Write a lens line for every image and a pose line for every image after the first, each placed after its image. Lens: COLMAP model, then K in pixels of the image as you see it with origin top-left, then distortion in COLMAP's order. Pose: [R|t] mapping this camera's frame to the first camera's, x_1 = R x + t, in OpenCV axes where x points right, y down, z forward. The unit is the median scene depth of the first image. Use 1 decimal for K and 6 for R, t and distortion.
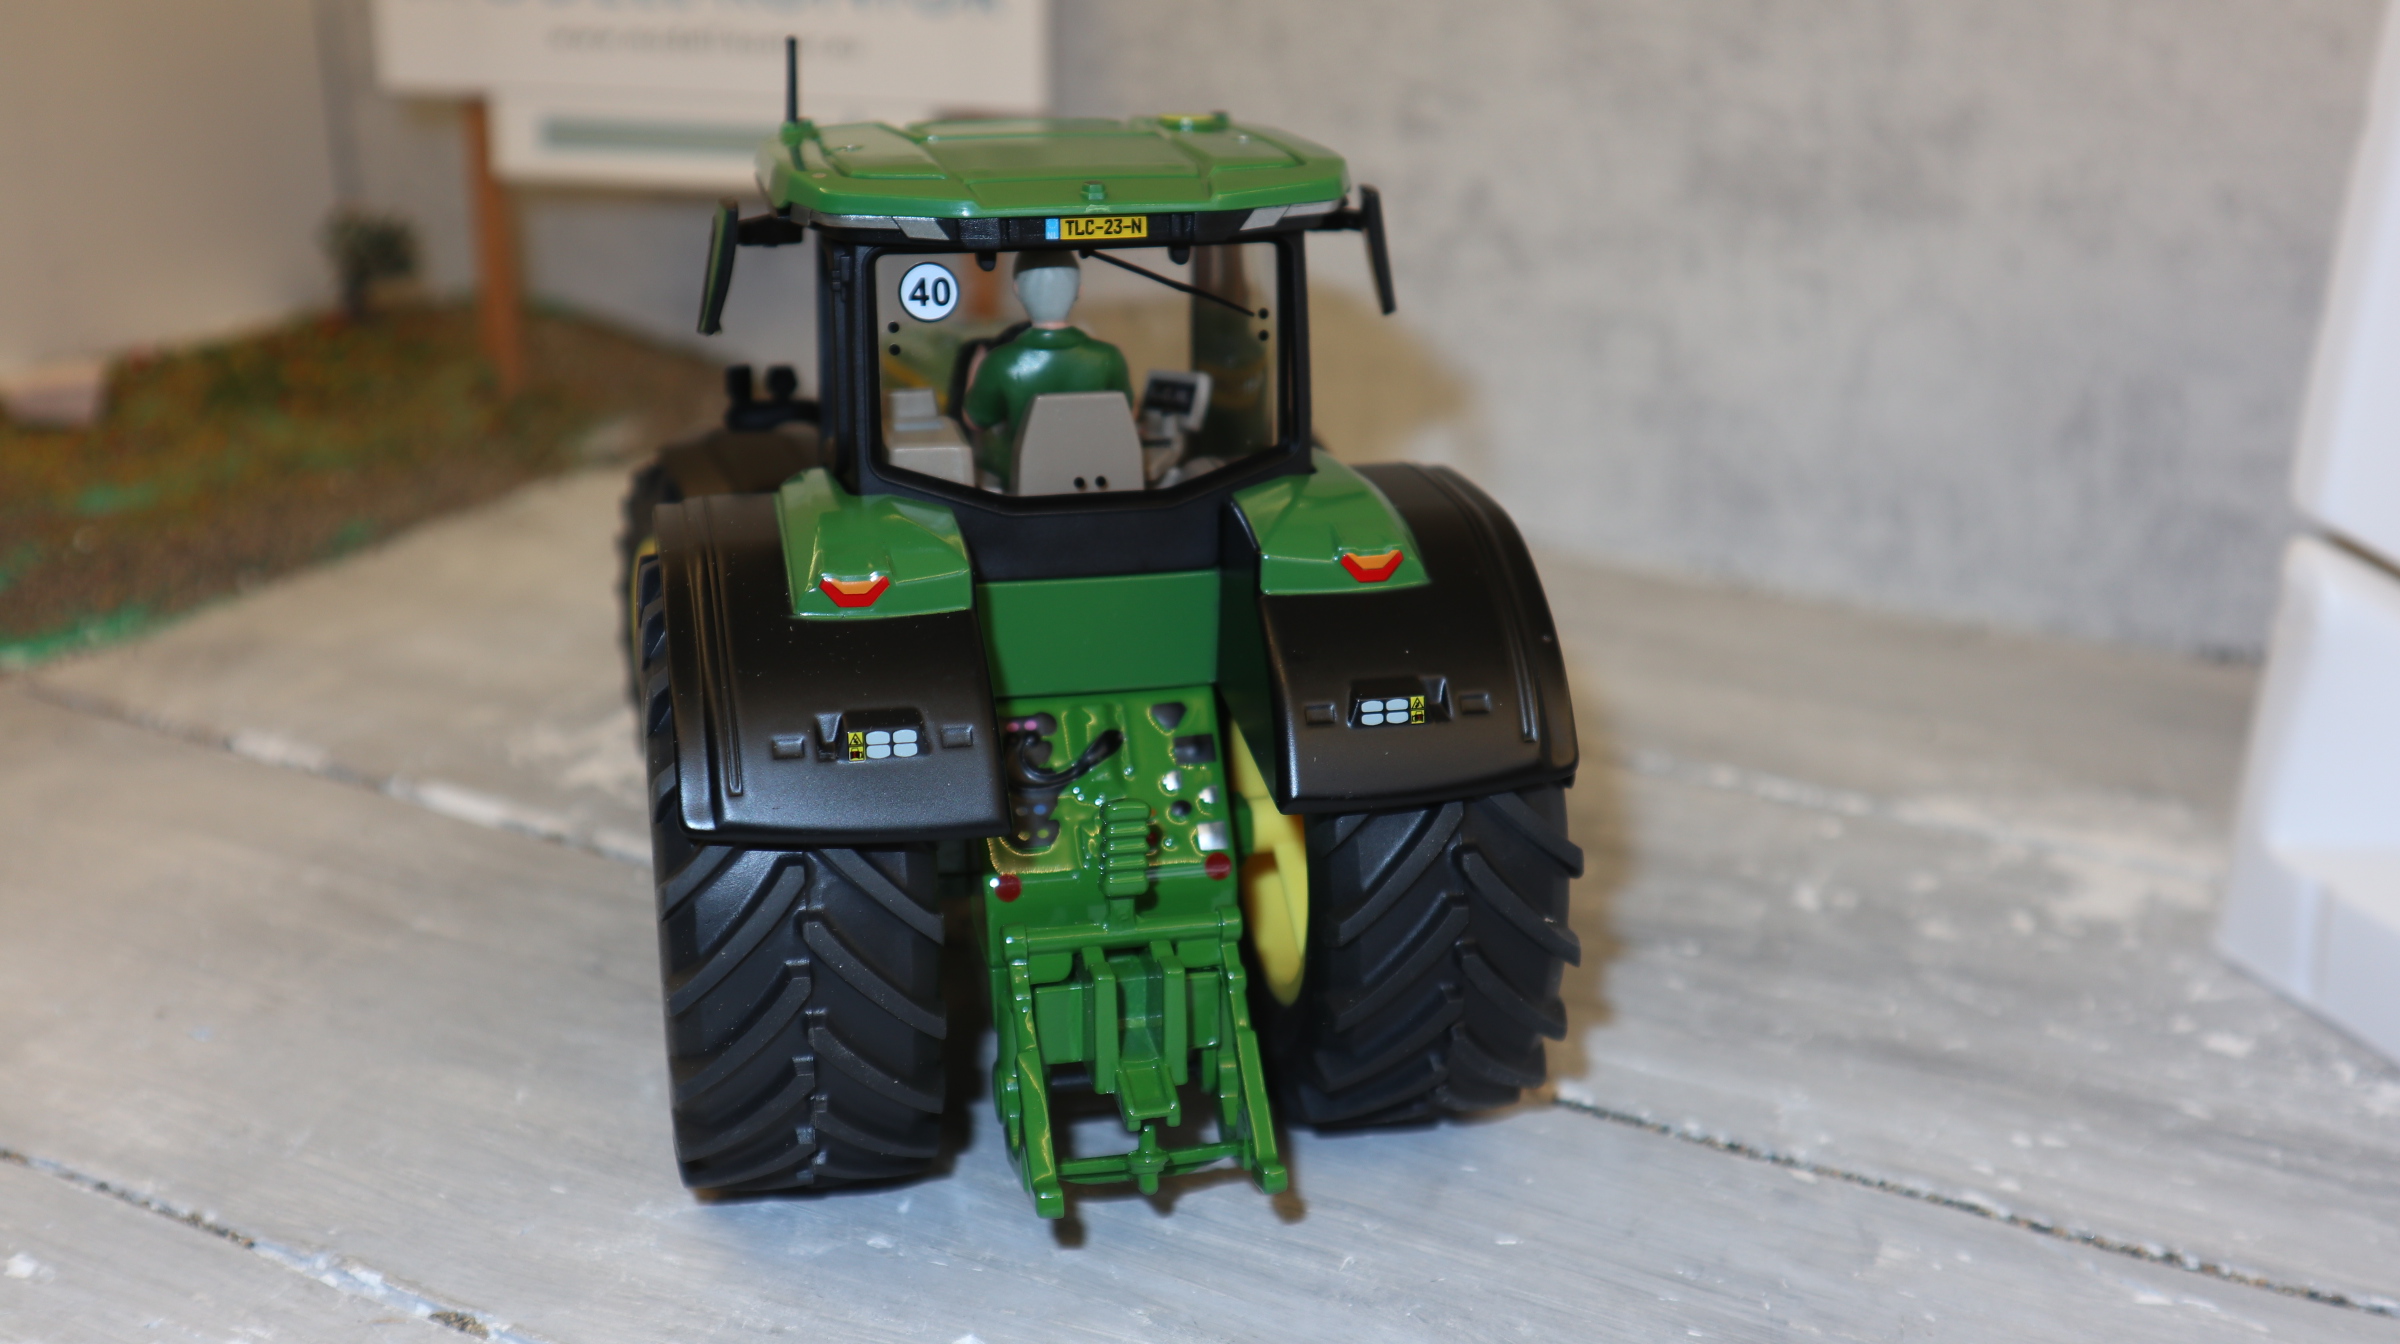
lens RADIAL K [[2716.7, 0, 1254.8], [0, 2716.7, 690.9], [0, 0, 1]] dist [0.028051, 0.000000]
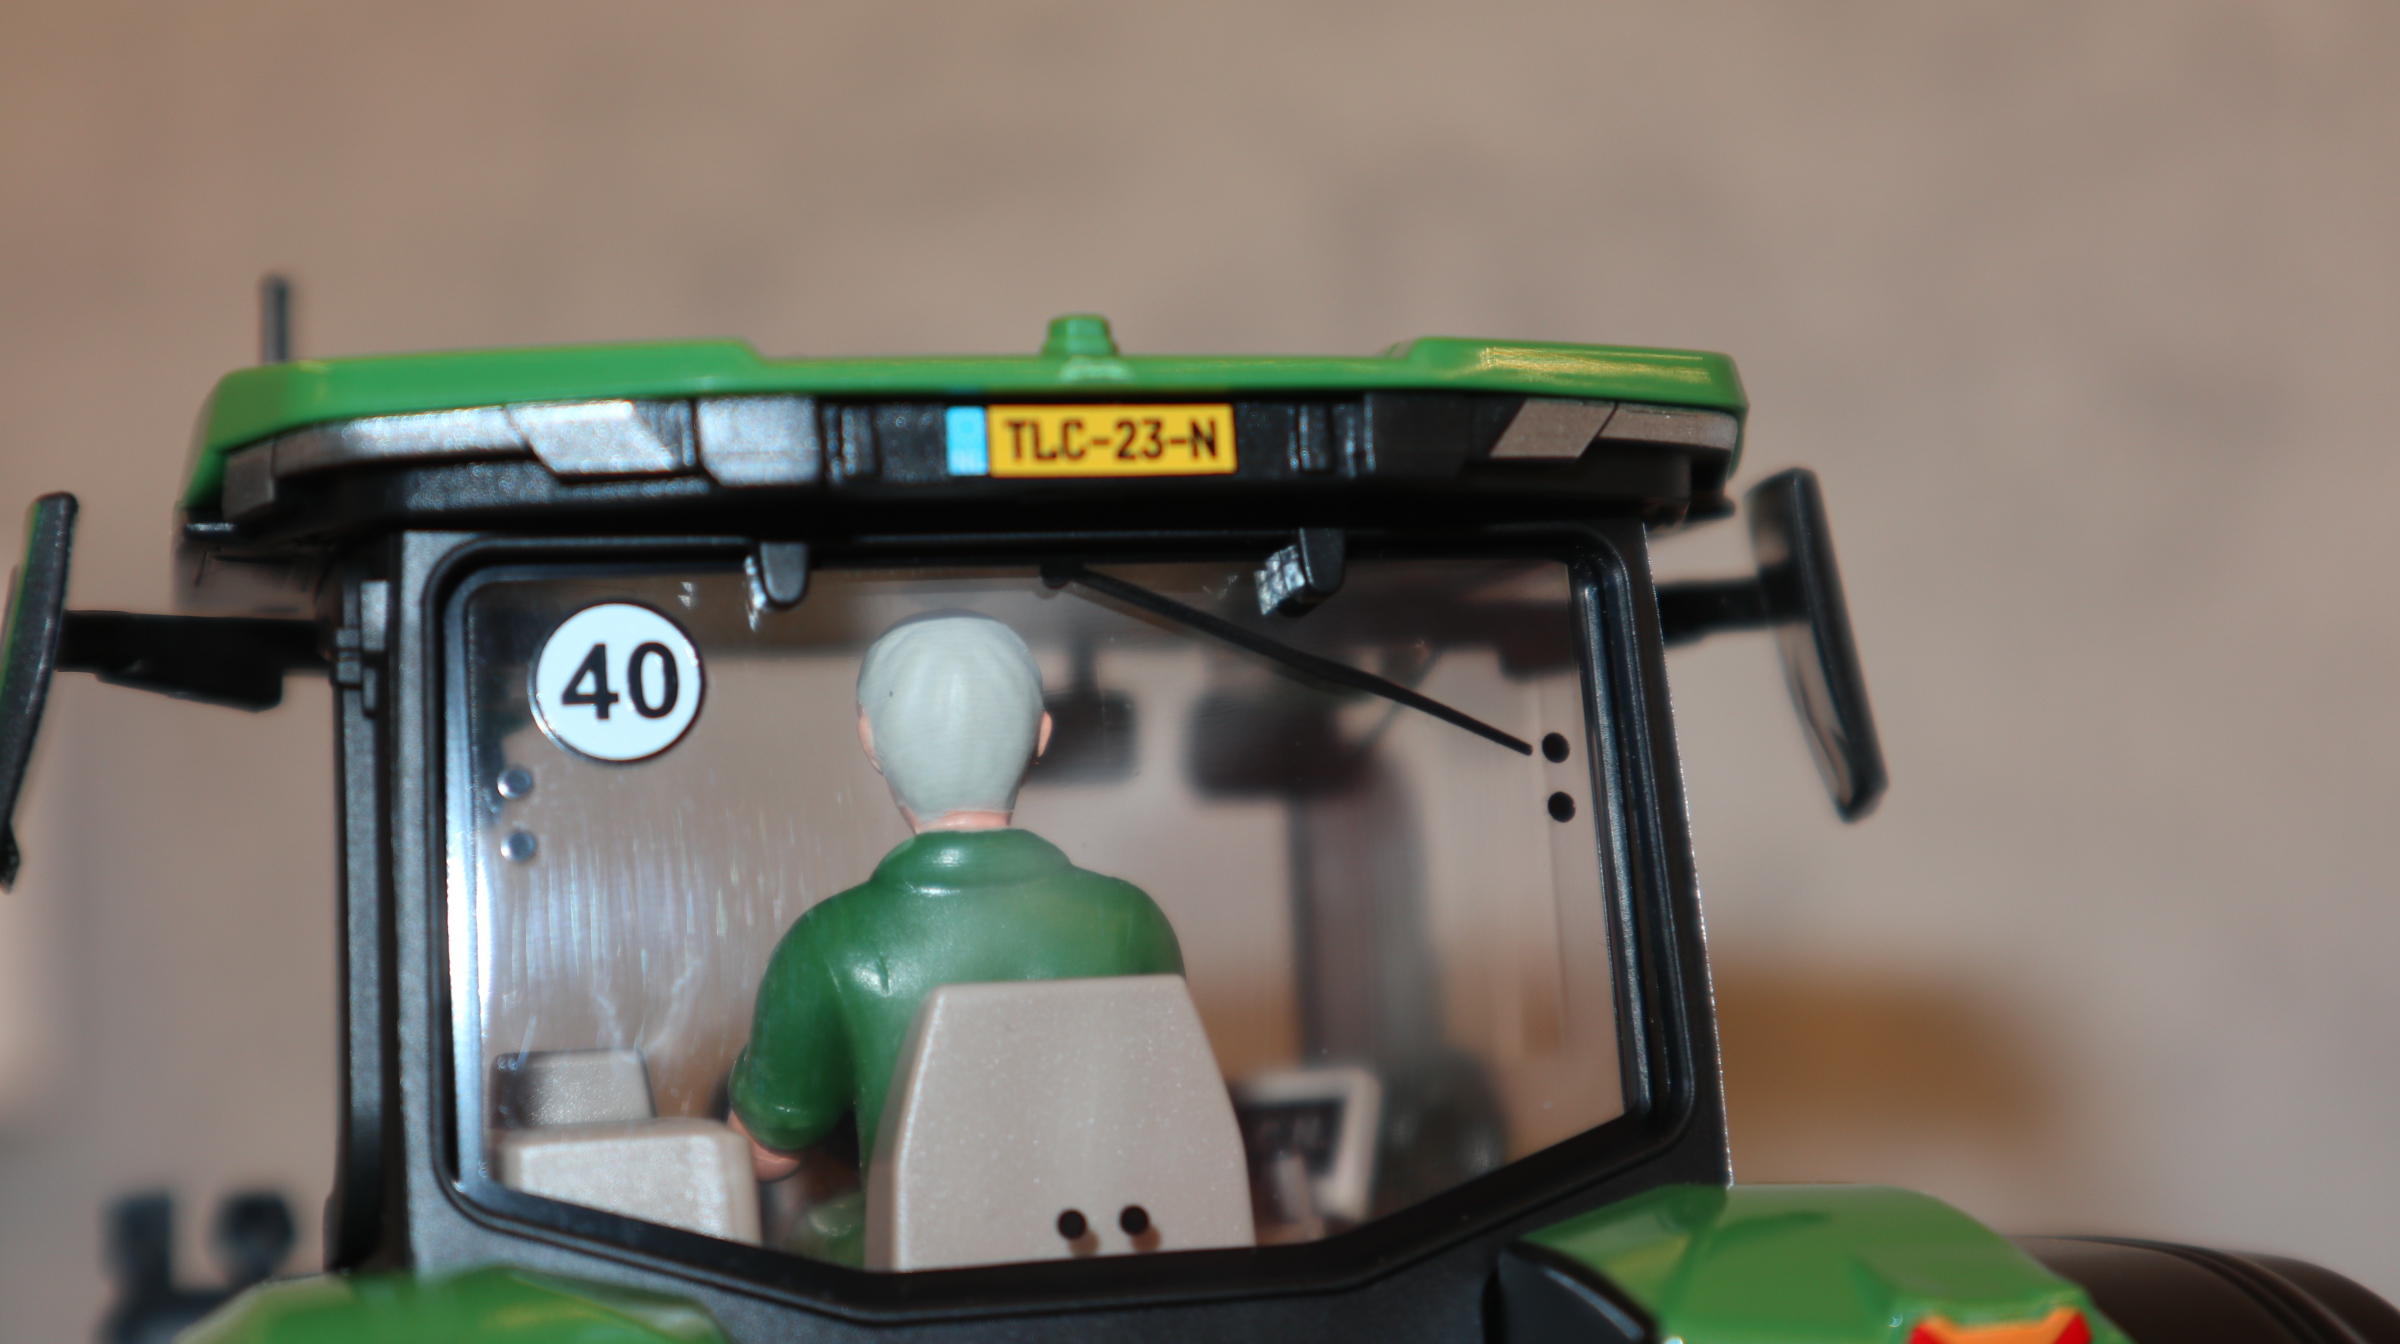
lens RADIAL K [[3850.2, 0, 1204.2], [0, 3850.2, 673.1], [0, 0, 1]] dist [0.073405, 0.000000]
pose [[0.997370, -0.066820, 0.028089, -0.058705], [0.072429, 0.903754, -0.421881, 0.066555], [0.002805, 0.422806, 0.906216, 0.552459]]
